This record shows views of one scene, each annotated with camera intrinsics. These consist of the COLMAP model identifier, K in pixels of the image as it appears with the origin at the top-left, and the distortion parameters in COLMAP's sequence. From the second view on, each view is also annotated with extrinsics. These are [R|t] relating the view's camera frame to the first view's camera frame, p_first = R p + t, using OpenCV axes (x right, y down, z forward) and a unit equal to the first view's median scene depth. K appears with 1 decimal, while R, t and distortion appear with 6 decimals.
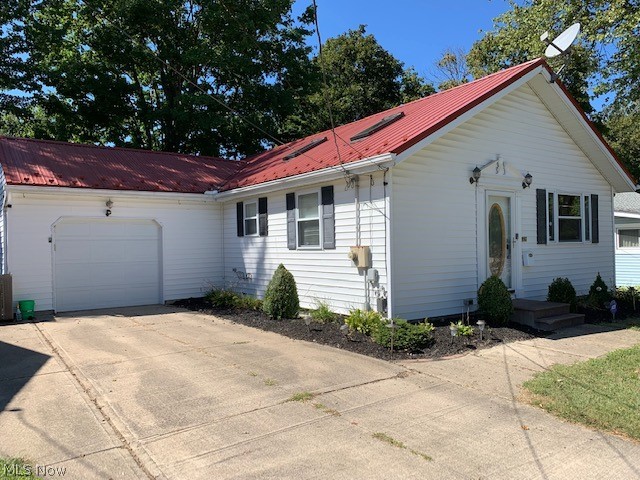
lens RADIAL K [[503.6, 0, 320.0], [0, 503.6, 240.0], [0, 0, 1]] dist [0.012290, -0.050563]
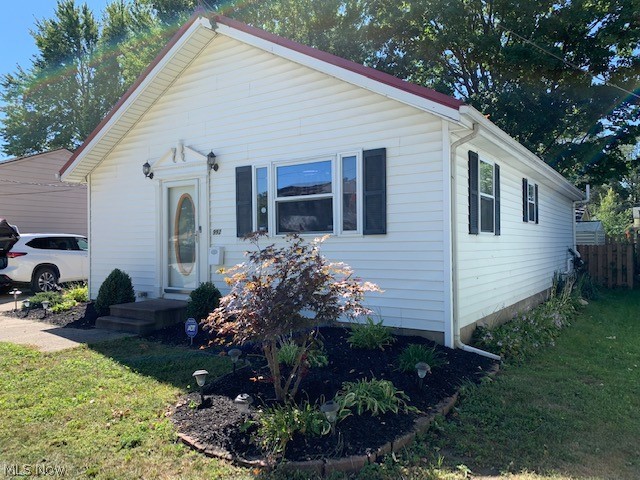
lens RADIAL K [[492.9, 0, 320.0], [0, 492.9, 240.0], [0, 0, 1]] dist [0.055434, -0.059662]
pose [[0.339237, 0.004406, -0.940691, 1.162474], [0.014097, 0.999853, 0.009767, 0.005680], [0.940595, -0.016574, 0.339125, 0.834044]]
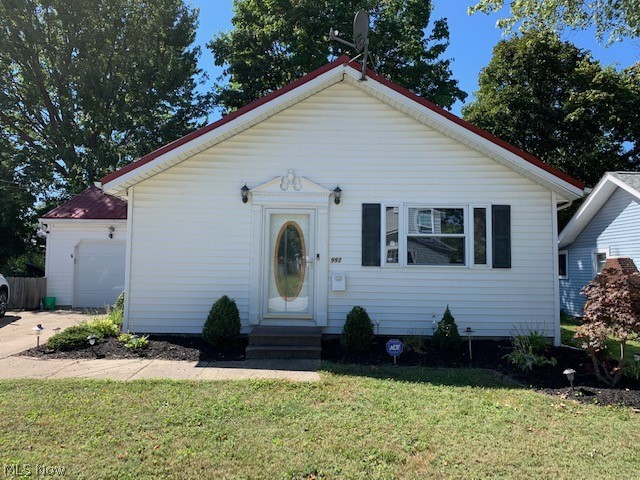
lens RADIAL K [[492.9, 0, 320.0], [0, 492.9, 240.0], [0, 0, 1]] dist [0.055434, -0.059662]
pose [[0.815791, -0.006029, -0.578316, 0.839319], [-0.019950, 0.999057, -0.038558, -0.002912], [0.578003, 0.042993, 0.814901, 0.250773]]
